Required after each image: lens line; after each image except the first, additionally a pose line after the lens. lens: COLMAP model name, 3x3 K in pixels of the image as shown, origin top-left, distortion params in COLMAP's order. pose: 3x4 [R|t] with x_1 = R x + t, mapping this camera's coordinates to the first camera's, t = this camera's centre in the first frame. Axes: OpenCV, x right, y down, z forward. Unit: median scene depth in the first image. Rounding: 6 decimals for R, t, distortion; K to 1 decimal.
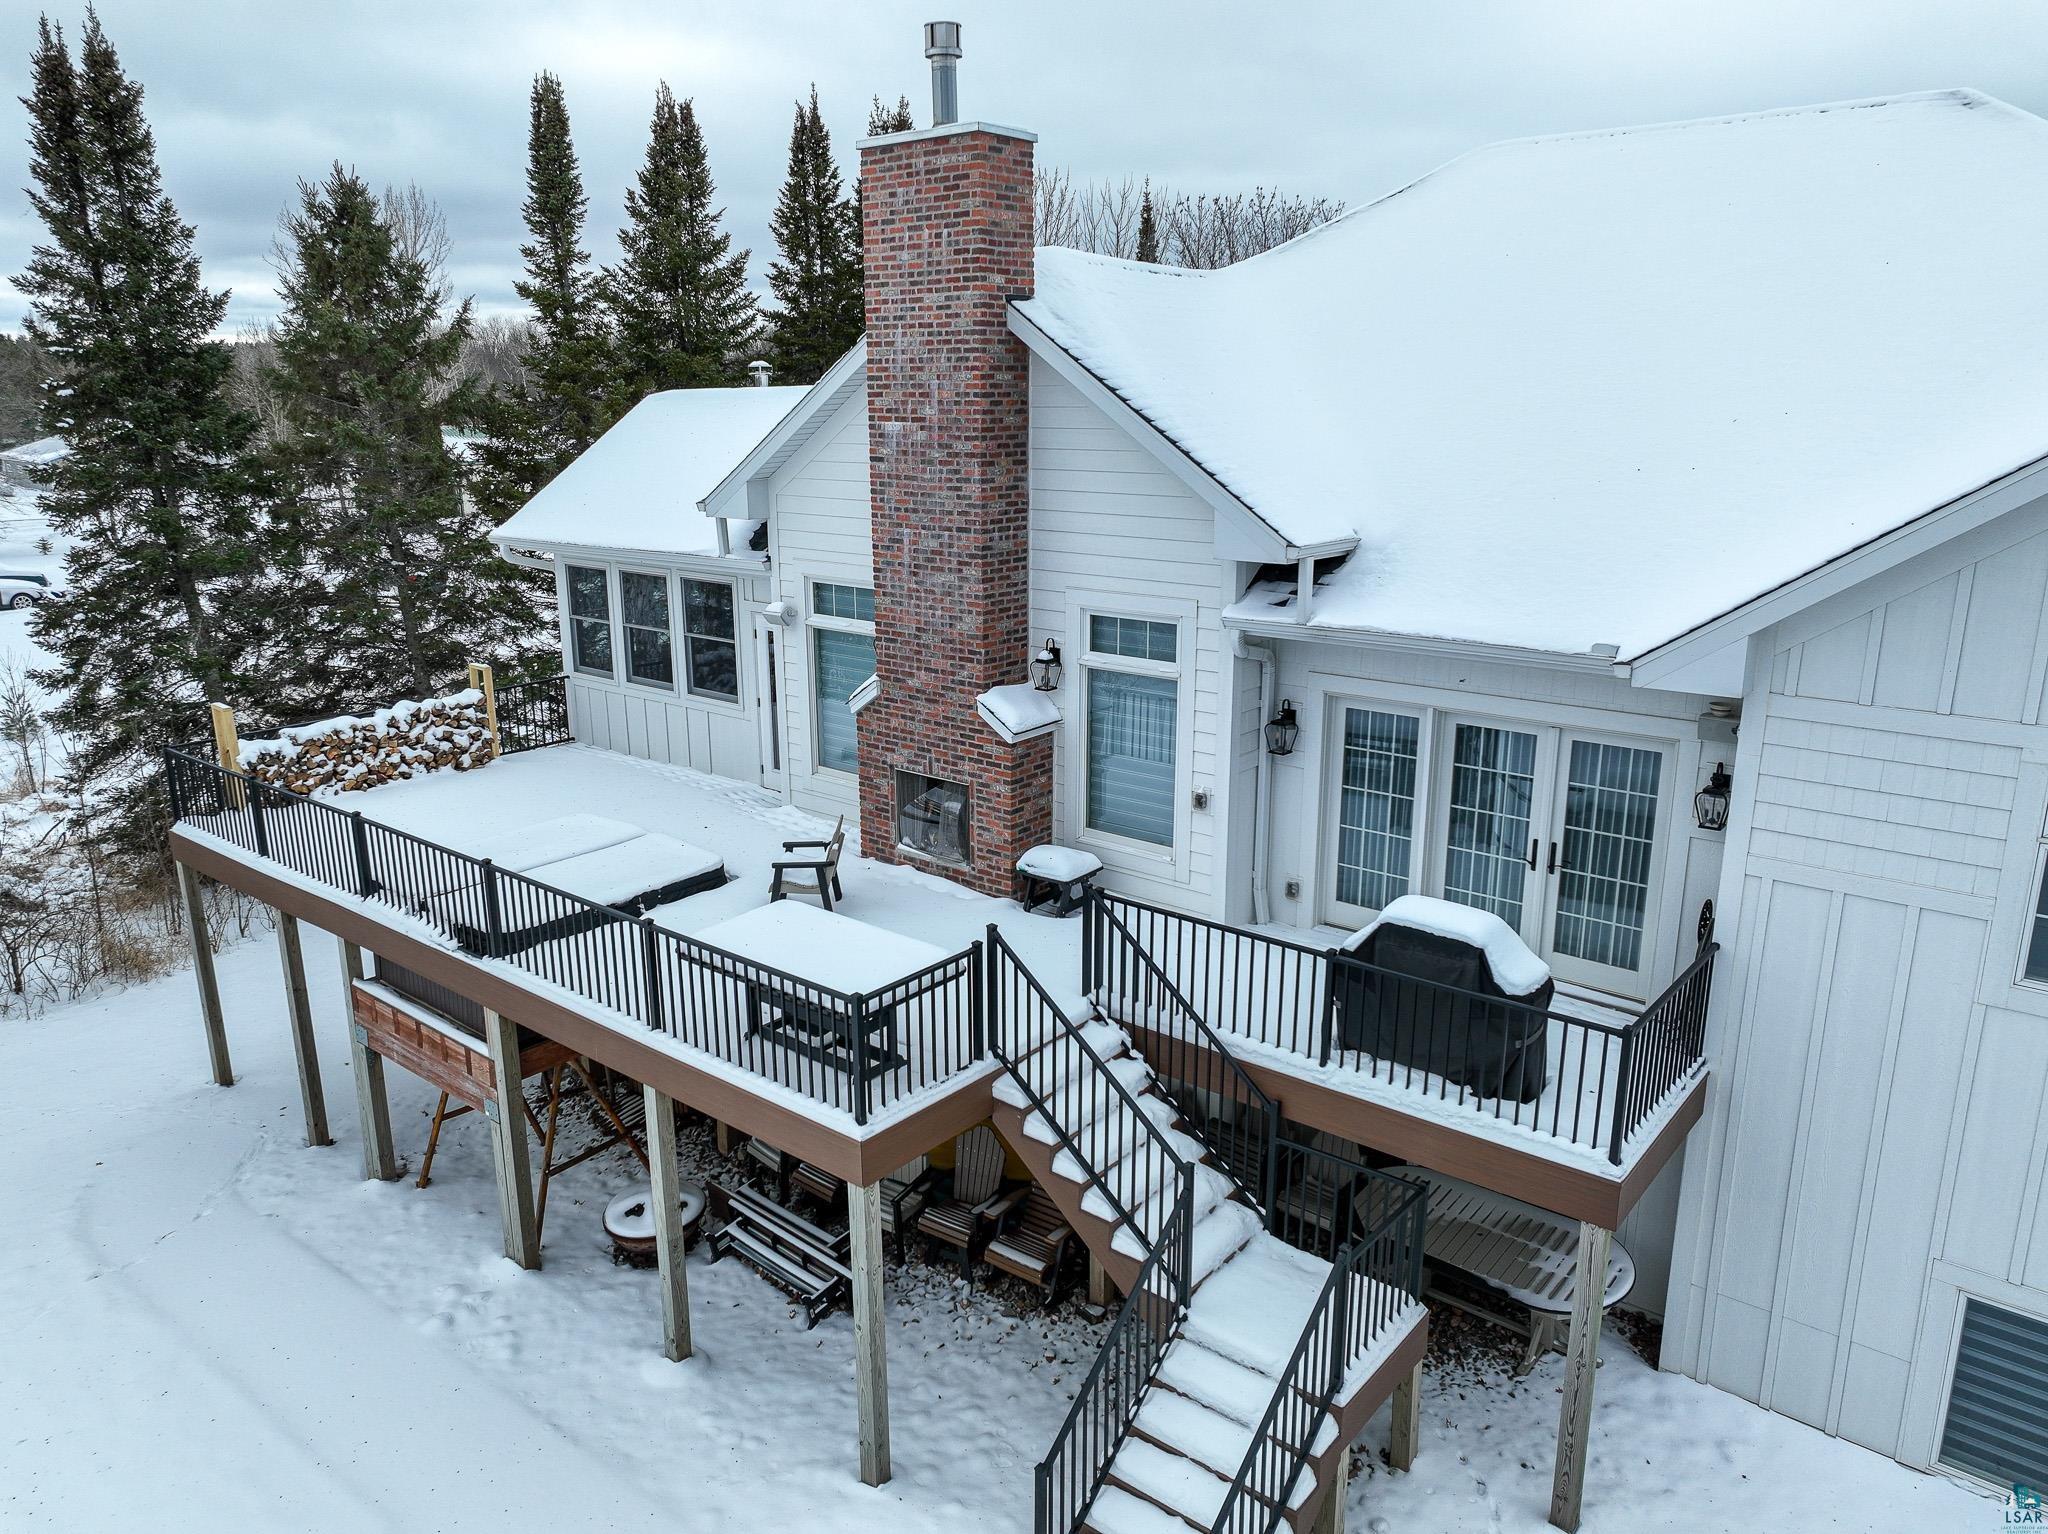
lens RADIAL K [[1427.4, 0, 1019.6], [0, 1427.4, 741.7], [0, 0, 1]] dist [0.001102, 0.000716]
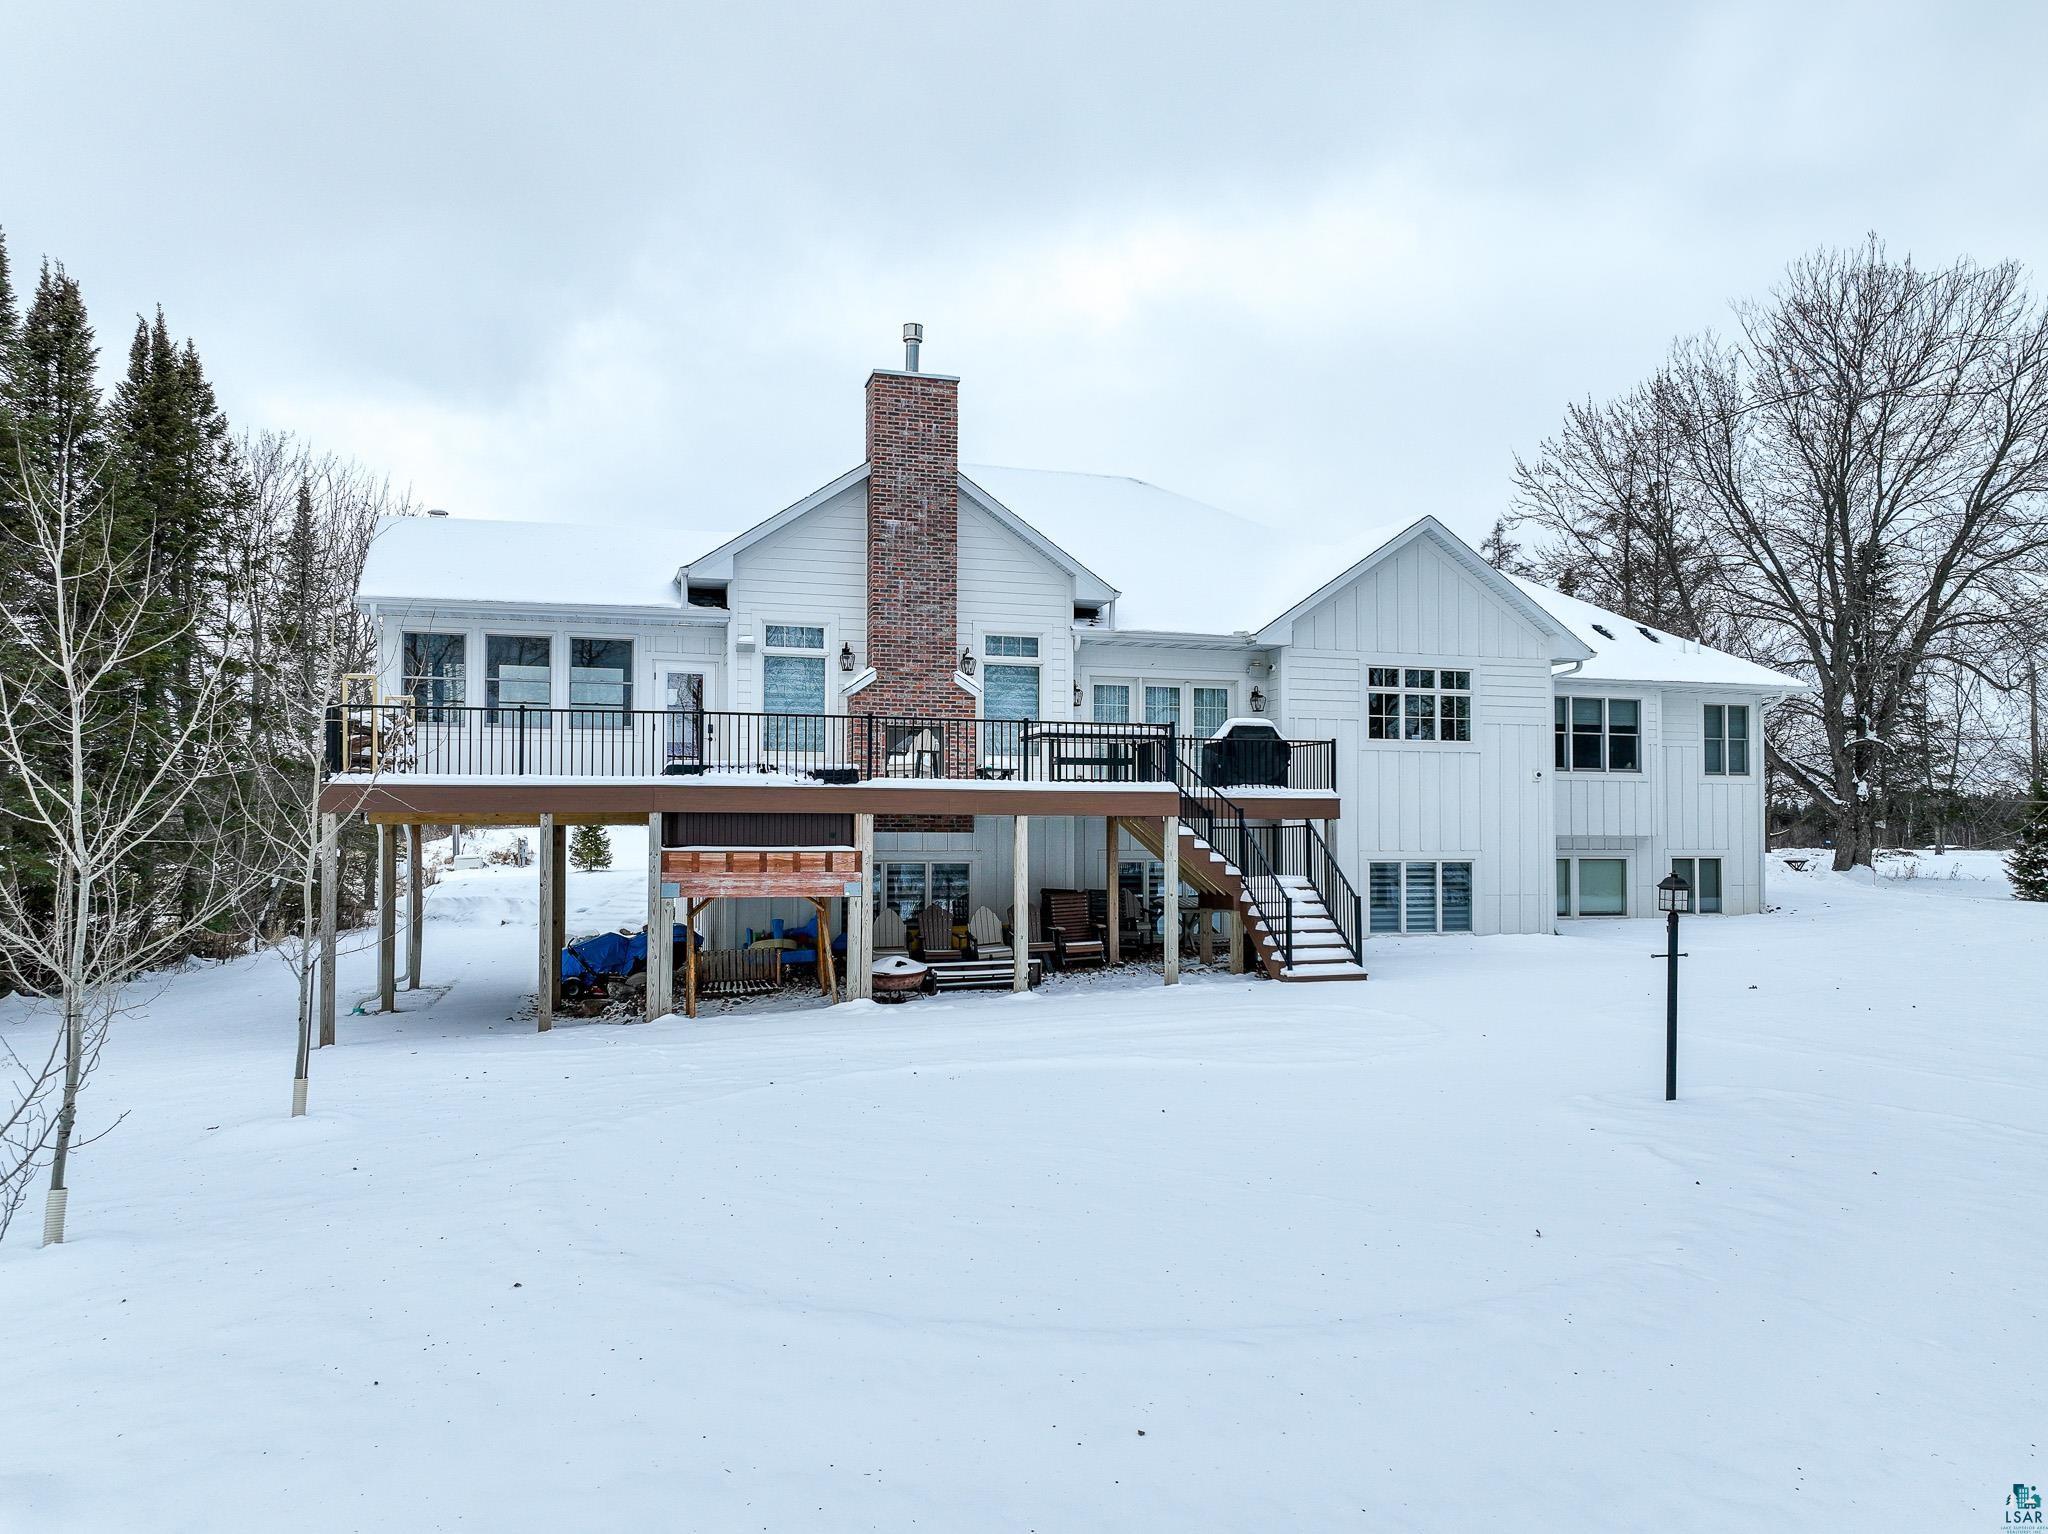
lens RADIAL K [[1416.3, 0, 1024.0], [0, 1416.3, 767.0], [0, 0, 1]] dist [-0.003725, -0.001859]
pose [[0.562098, 0.039753, 0.826115, -1.504128], [0.191764, 0.965361, -0.176933, 0.430958], [-0.804532, 0.257873, 0.535004, 0.019514]]
